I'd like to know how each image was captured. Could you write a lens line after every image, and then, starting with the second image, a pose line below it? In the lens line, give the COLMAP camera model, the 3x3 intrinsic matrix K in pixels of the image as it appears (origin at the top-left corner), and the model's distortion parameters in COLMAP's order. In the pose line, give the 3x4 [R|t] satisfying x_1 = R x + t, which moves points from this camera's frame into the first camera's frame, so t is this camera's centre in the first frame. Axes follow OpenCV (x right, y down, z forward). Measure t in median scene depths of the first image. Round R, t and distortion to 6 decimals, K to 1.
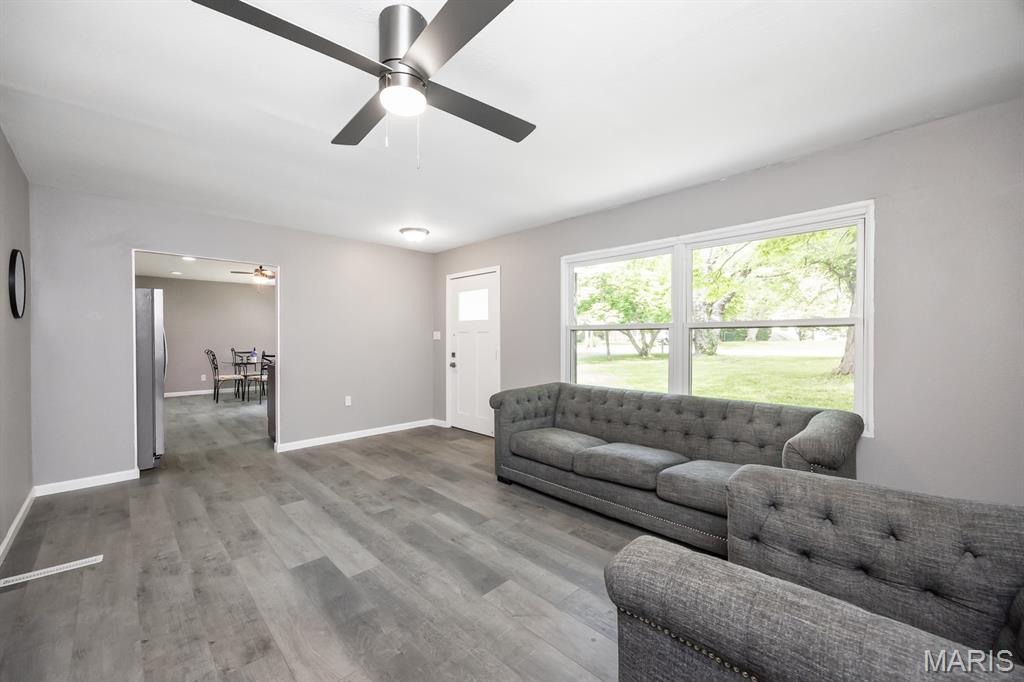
lens RADIAL K [[409.9, 0, 483.5], [0, 409.9, 334.9], [0, 0, 1]] dist [-0.001927, -0.000048]
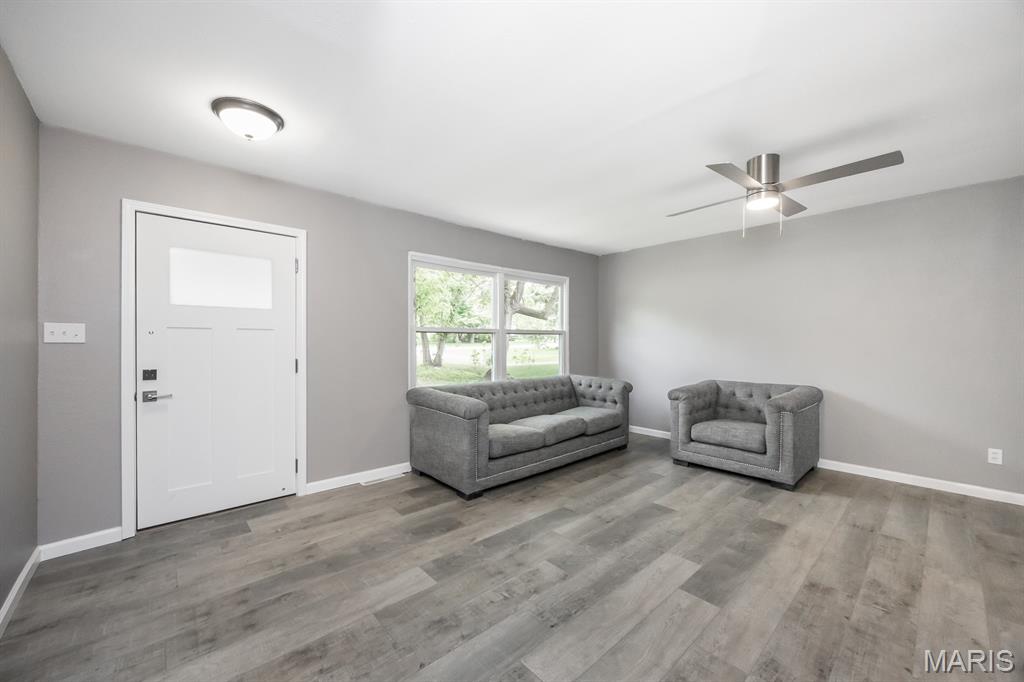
lens RADIAL K [[400.6, 0, 507.4], [0, 400.6, 342.2], [0, 0, 1]] dist [-0.001161, -0.000098]
pose [[-0.003298, -0.001672, 0.999993, -1.042901], [-0.008246, 0.999965, 0.001645, 0.013539], [-0.999961, -0.008241, -0.003312, 1.156199]]
